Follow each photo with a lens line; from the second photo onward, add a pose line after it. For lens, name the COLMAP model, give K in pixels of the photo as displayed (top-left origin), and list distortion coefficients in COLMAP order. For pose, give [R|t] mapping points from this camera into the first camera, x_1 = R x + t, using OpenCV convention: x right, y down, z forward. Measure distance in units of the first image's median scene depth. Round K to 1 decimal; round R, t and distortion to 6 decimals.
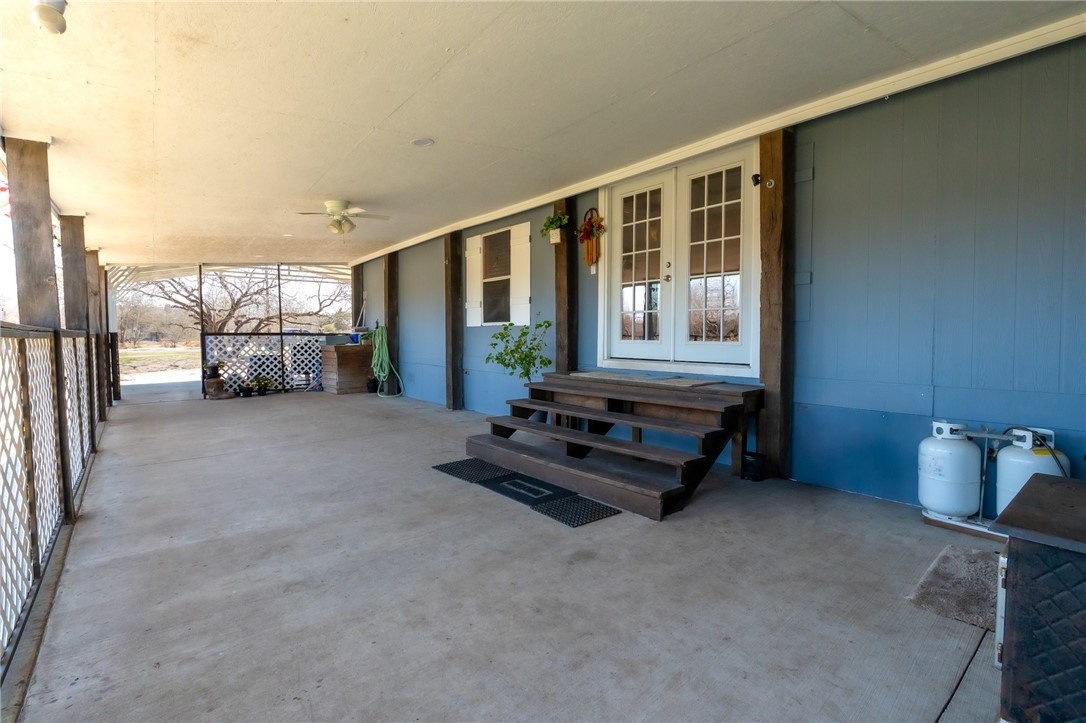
lens RADIAL K [[502.8, 0, 541.1], [0, 502.8, 345.6], [0, 0, 1]] dist [-0.006545, -0.000300]
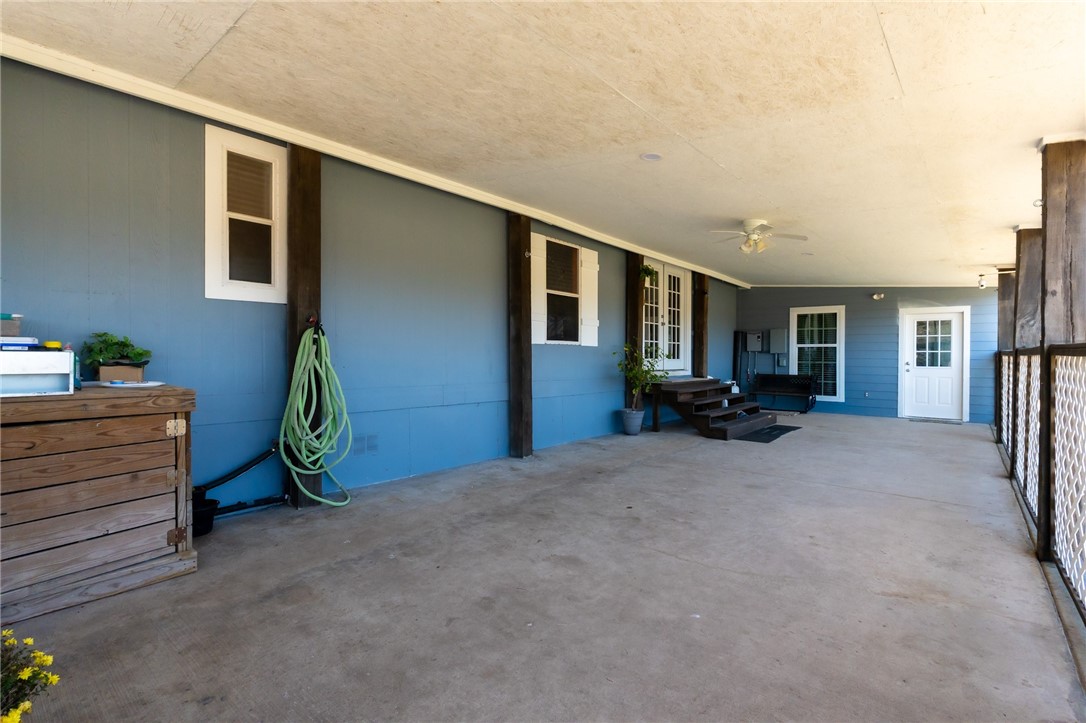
lens RADIAL K [[502.8, 0, 541.1], [0, 502.8, 345.6], [0, 0, 1]] dist [-0.006545, -0.000300]
pose [[-0.178953, 0.017412, 0.983703, -0.981328], [0.008773, 0.999832, -0.016101, -0.023826], [-0.983818, 0.005749, -0.179076, 1.204261]]
